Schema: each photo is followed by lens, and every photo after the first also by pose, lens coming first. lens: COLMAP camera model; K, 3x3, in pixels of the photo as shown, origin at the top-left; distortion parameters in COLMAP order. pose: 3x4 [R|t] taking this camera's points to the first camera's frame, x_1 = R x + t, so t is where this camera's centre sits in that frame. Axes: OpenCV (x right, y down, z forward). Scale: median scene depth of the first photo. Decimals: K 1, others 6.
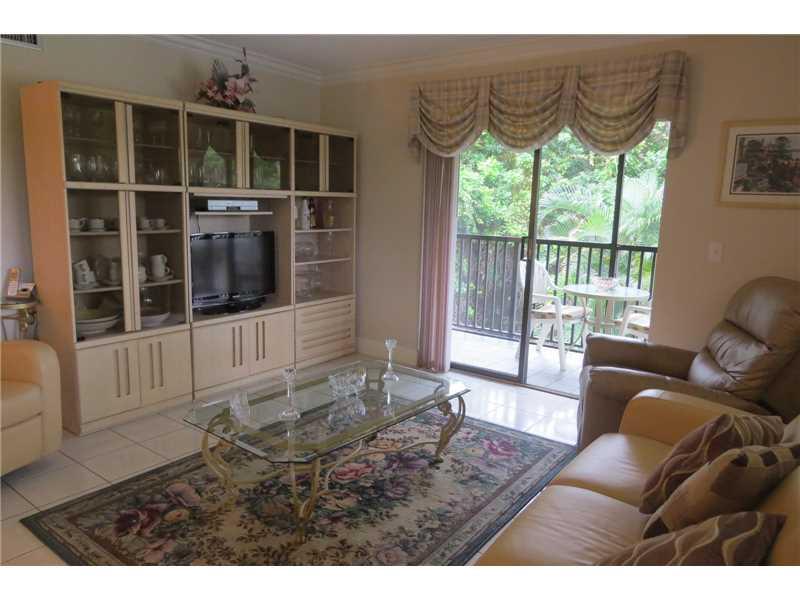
lens RADIAL K [[576.8, 0, 397.2], [0, 576.8, 297.6], [0, 0, 1]] dist [-0.011649, -0.001288]
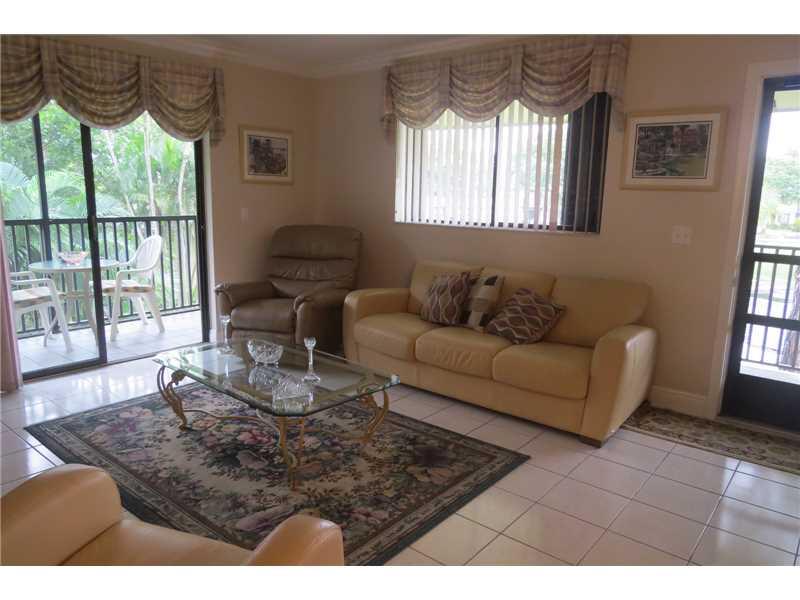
lens RADIAL K [[576.8, 0, 398.2], [0, 576.8, 299.6], [0, 0, 1]] dist [-0.011649, -0.001288]
pose [[0.046891, -0.211281, 0.976300, -0.904952], [0.146860, 0.968212, 0.202477, -0.107863], [-0.988045, 0.133885, 0.076429, 0.526880]]
